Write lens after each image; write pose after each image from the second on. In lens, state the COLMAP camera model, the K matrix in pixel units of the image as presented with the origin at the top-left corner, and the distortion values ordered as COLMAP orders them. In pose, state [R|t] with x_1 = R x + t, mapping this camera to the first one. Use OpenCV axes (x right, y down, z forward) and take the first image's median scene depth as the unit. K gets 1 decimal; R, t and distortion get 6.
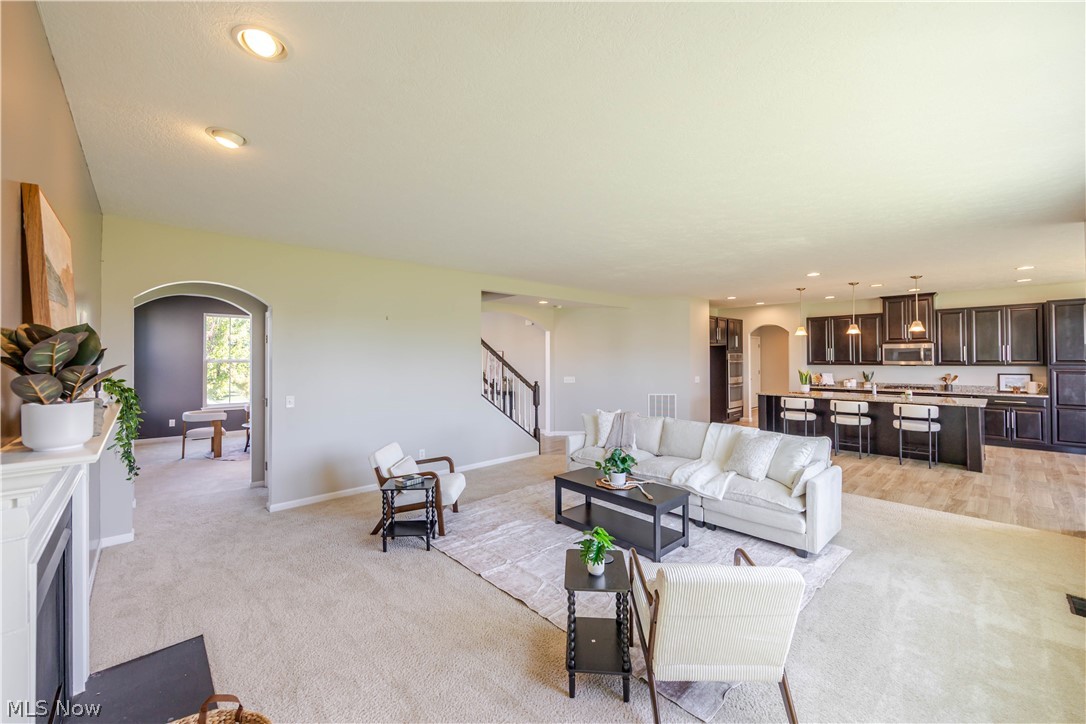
lens RADIAL K [[423.5, 0, 542.2], [0, 423.5, 357.6], [0, 0, 1]] dist [-0.002671, -0.000569]
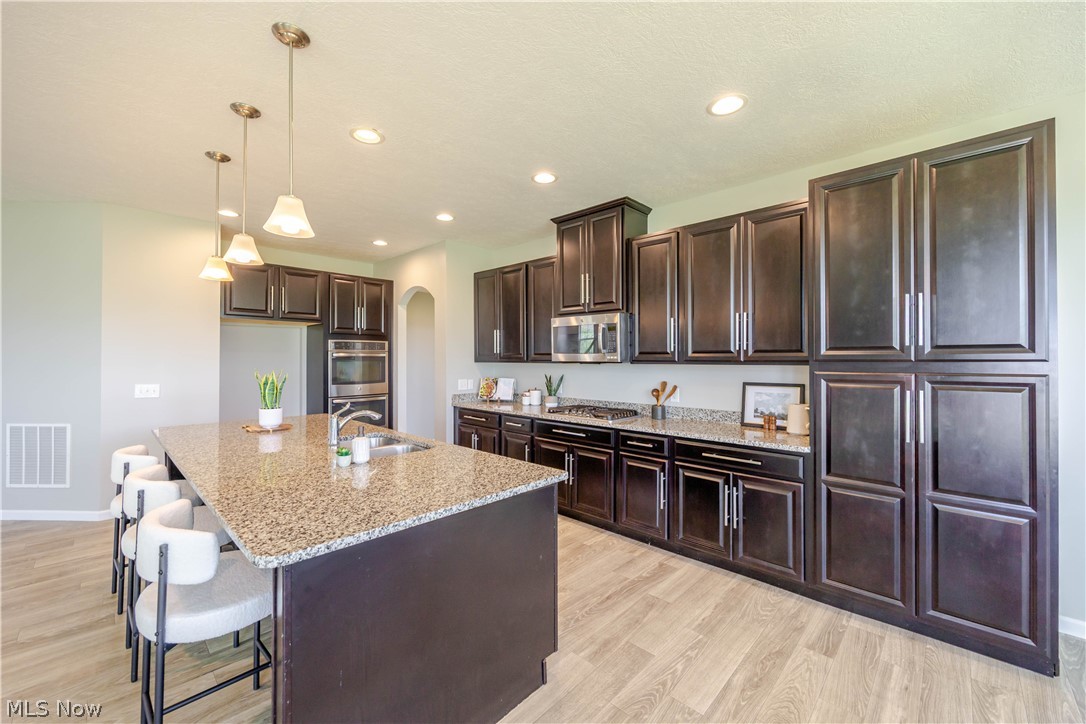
lens RADIAL K [[423.5, 0, 542.1], [0, 423.5, 360.3], [0, 0, 1]] dist [-0.002671, -0.000569]
pose [[0.998370, 0.008638, 0.056421, 0.813664], [-0.008799, 0.999958, 0.002602, 0.015230], [-0.056396, -0.003094, 0.998404, 0.558862]]
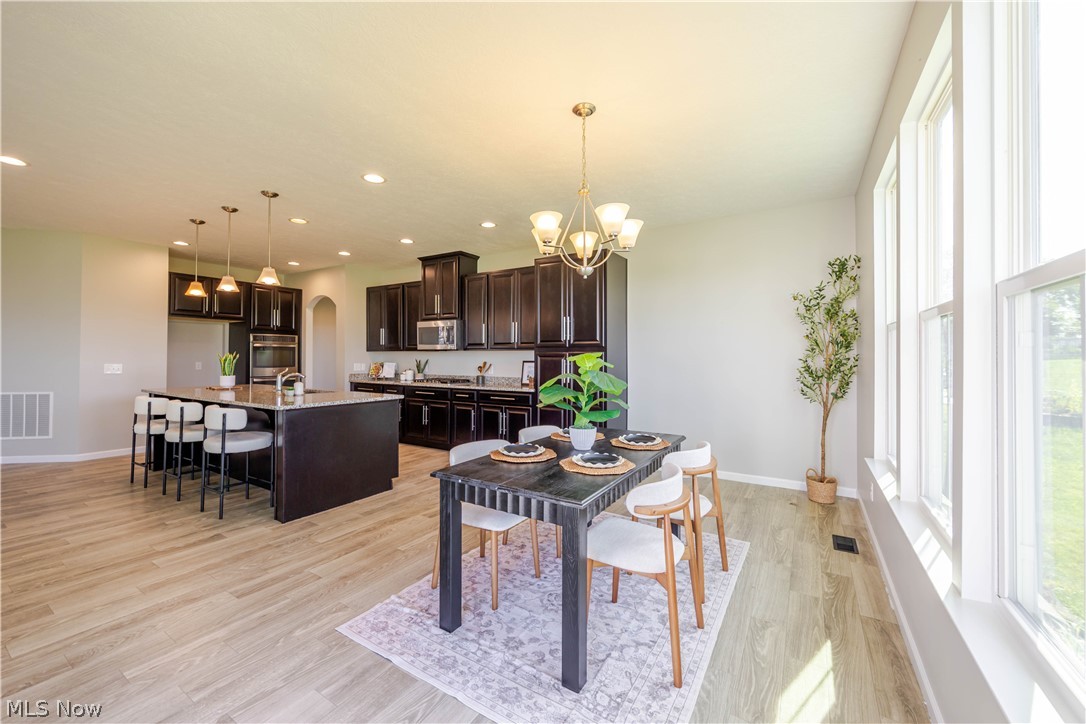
lens RADIAL K [[423.5, 0, 537.7], [0, 423.5, 354.3], [0, 0, 1]] dist [-0.002671, -0.000569]
pose [[0.965932, 0.013442, 0.258448, 0.866071], [-0.011824, 0.999900, -0.007814, 0.029862], [-0.258527, 0.004491, 0.965993, 0.247227]]
